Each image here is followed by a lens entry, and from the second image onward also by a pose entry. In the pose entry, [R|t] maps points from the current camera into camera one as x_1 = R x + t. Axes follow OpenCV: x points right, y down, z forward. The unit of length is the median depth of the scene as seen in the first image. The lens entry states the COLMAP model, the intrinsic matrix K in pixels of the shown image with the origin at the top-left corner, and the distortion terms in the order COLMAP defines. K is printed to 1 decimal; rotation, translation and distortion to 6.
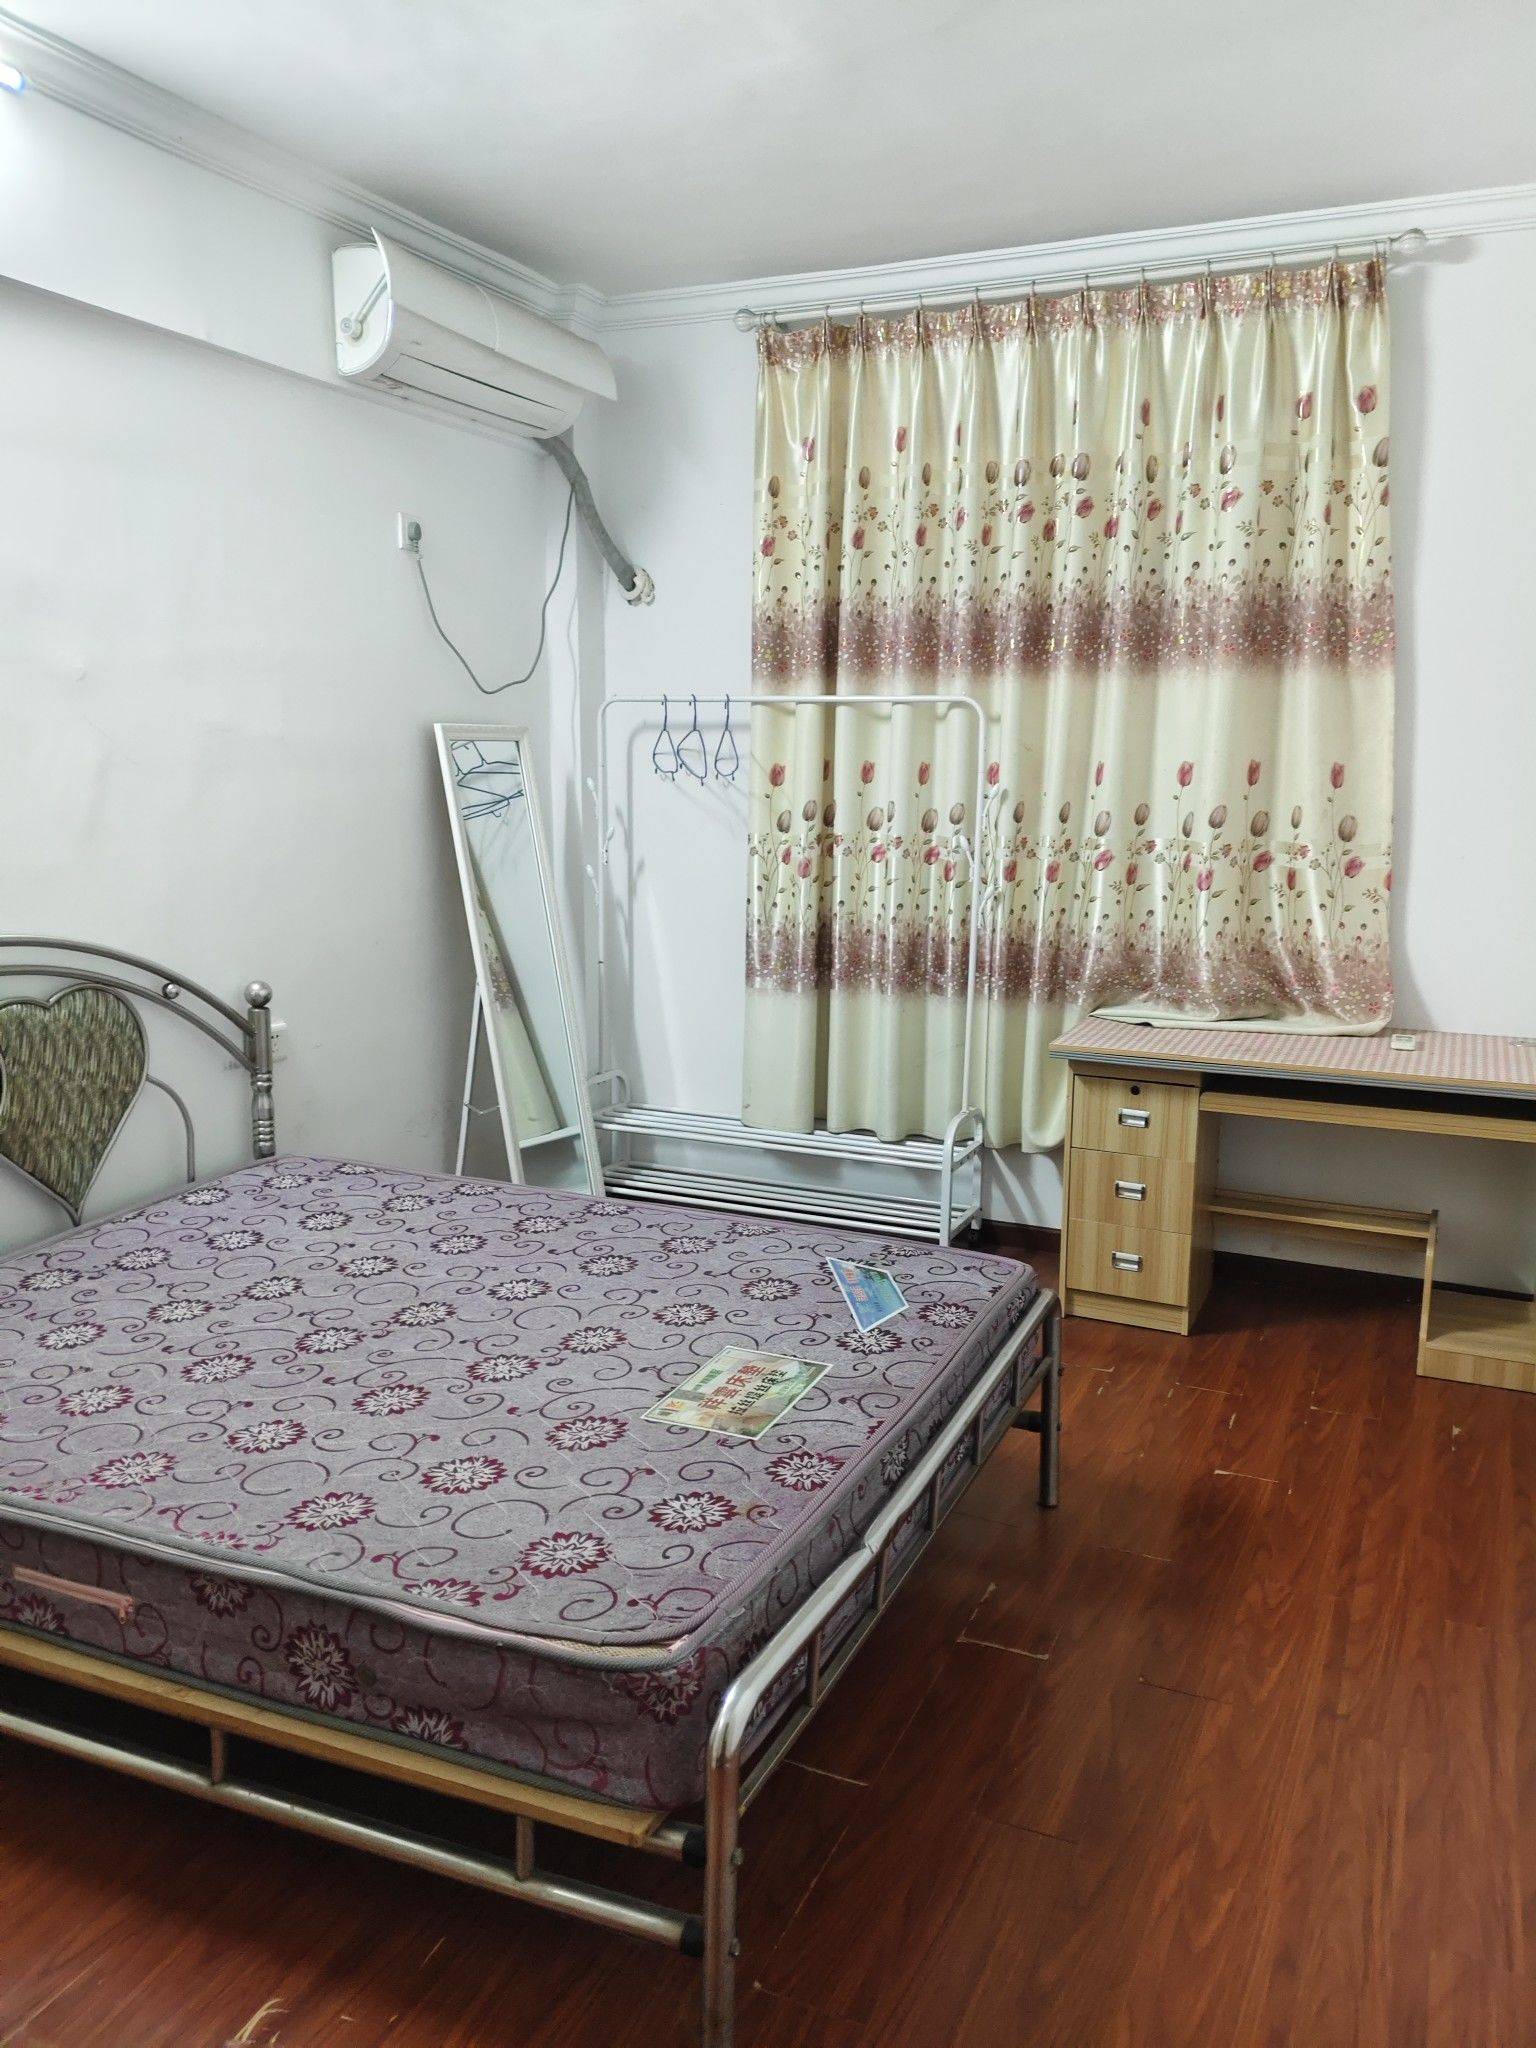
lens RADIAL K [[1530.6, 0, 777.9], [0, 1530.6, 1024.6], [0, 0, 1]] dist [0.208684, -0.466001]
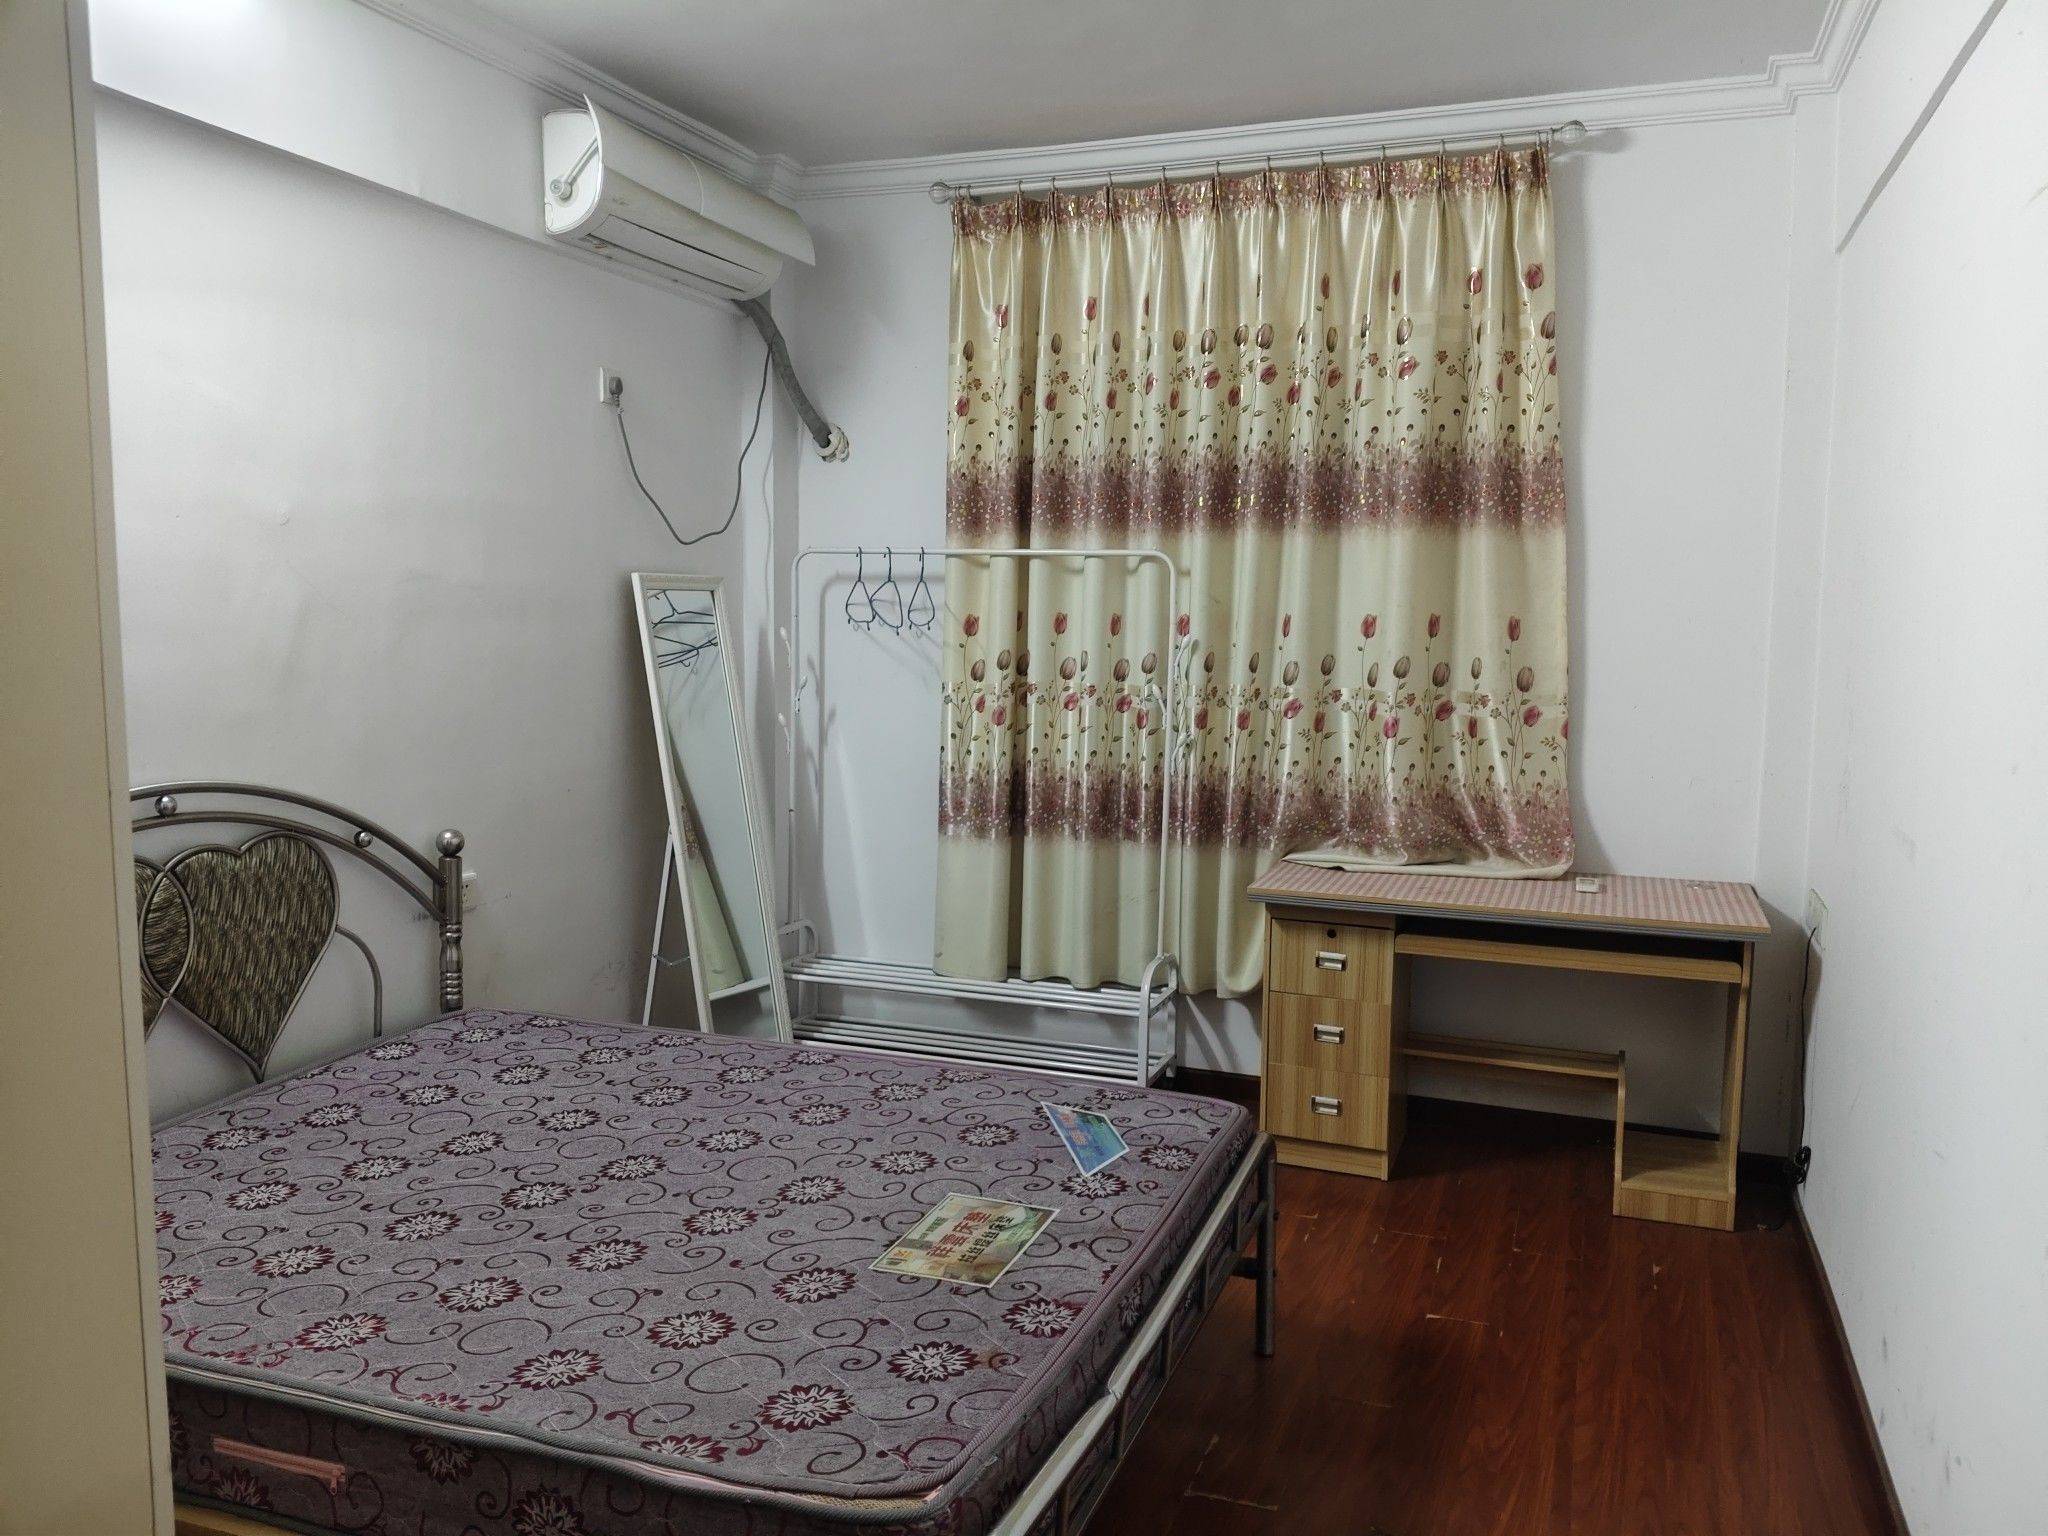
lens RADIAL K [[1530.6, 0, 1036.3], [0, 1530.6, 760.0], [0, 0, 1]] dist [0.208684, -0.466001]
pose [[0.997856, -0.000776, 0.065441, -0.029265], [0.005928, 0.996891, -0.078569, 0.007874], [-0.065177, 0.078788, 0.994758, -0.004929]]
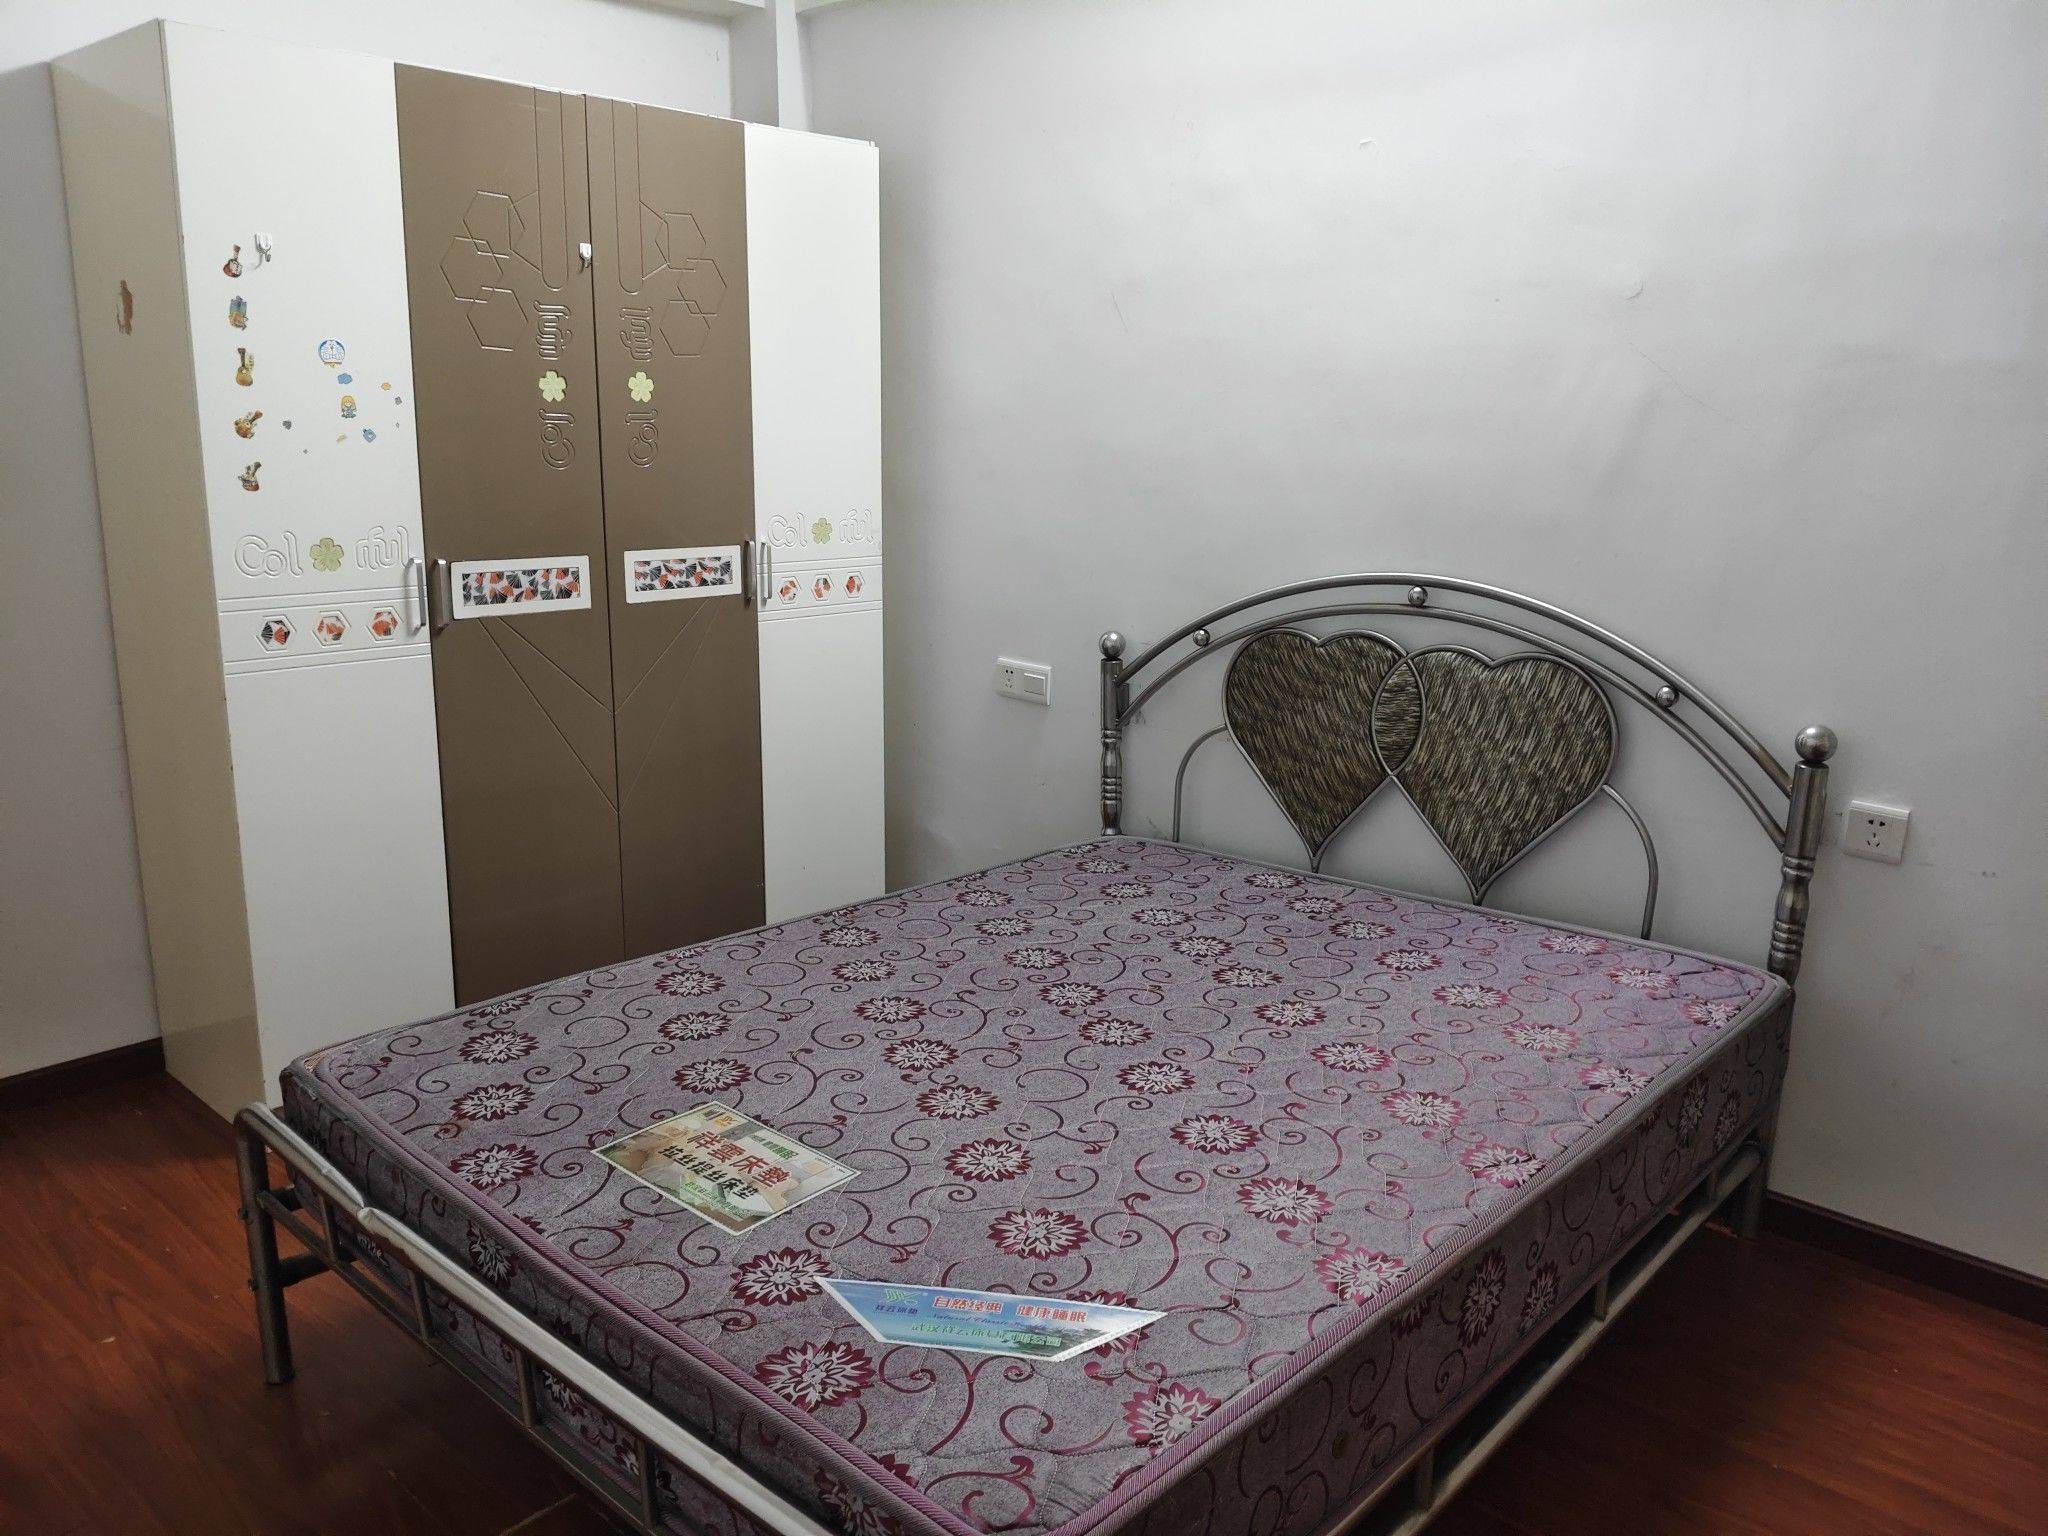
lens RADIAL K [[1530.6, 0, 1036.3], [0, 1530.6, 760.0], [0, 0, 1]] dist [0.208684, -0.466001]
pose [[-0.312898, 0.207389, -0.926868, 0.403822], [-0.184123, 0.944113, 0.273405, -0.134674], [0.931769, 0.256206, -0.257226, 0.838429]]
